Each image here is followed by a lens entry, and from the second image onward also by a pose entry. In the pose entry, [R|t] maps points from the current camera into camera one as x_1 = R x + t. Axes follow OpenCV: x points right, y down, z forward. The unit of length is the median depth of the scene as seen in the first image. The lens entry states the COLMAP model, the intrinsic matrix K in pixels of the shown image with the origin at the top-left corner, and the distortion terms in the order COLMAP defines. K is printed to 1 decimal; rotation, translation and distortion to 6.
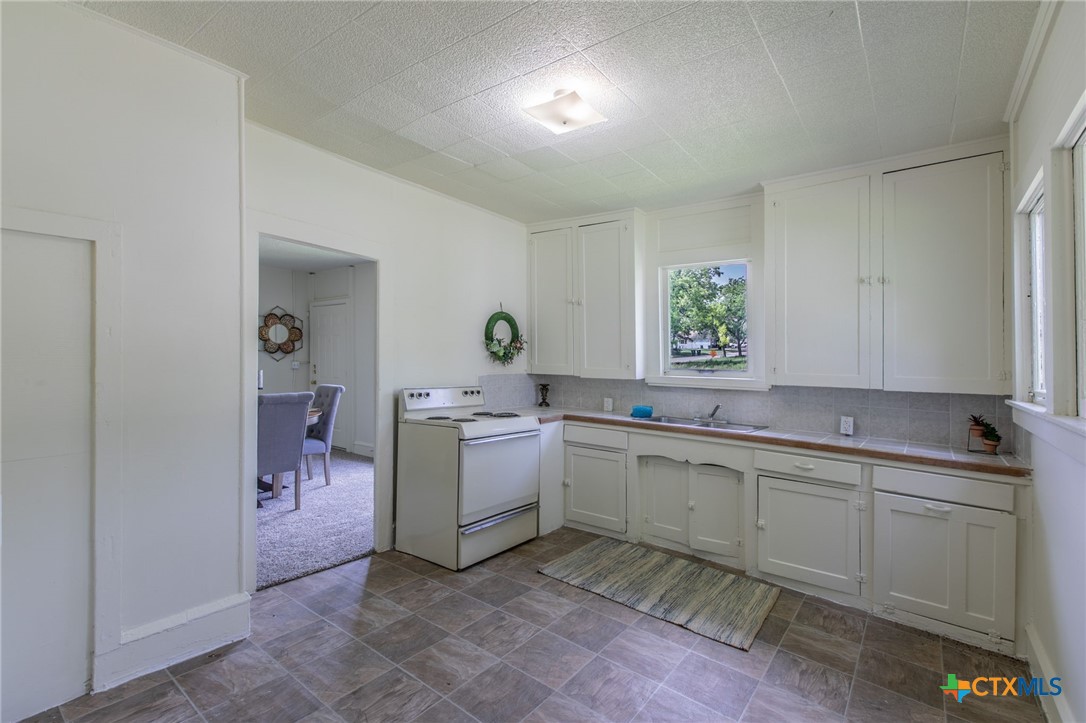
lens RADIAL K [[486.4, 0, 543.0], [0, 486.4, 361.5], [0, 0, 1]] dist [0.000575, 0.000045]
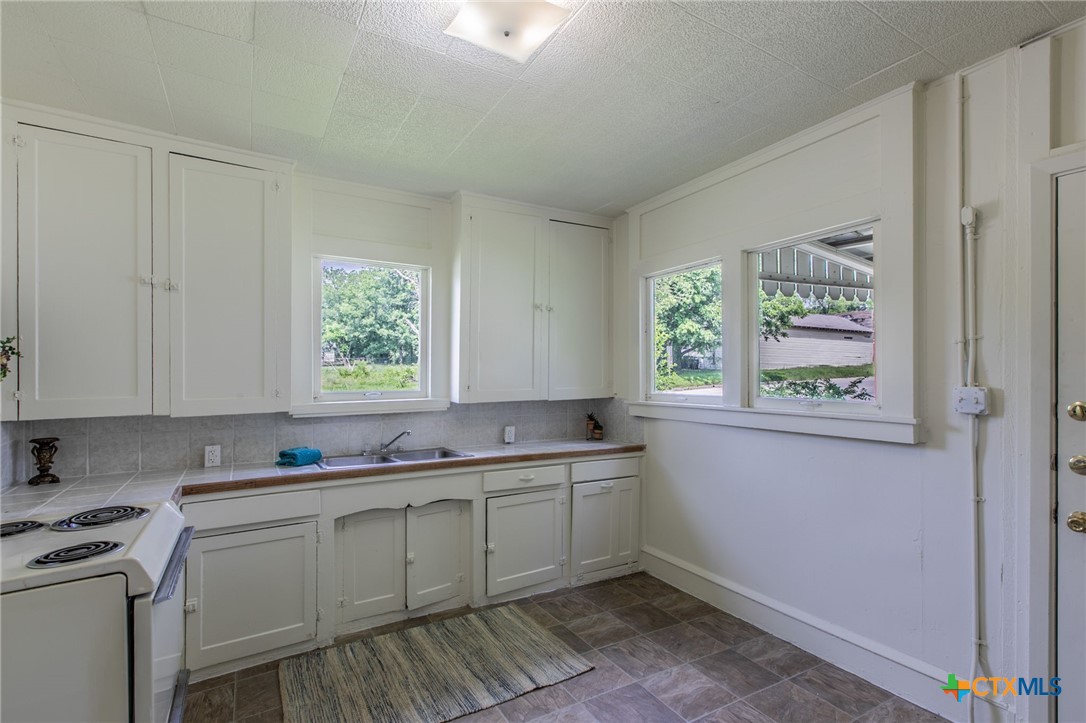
lens RADIAL K [[502.1, 0, 540.1], [0, 502.1, 369.4], [0, 0, 1]] dist [-0.000938, -0.000103]
pose [[0.369061, -0.016464, 0.929259, -0.431188], [0.019941, 0.999753, 0.009793, -0.028336], [-0.929191, 0.014916, 0.369298, 0.525722]]
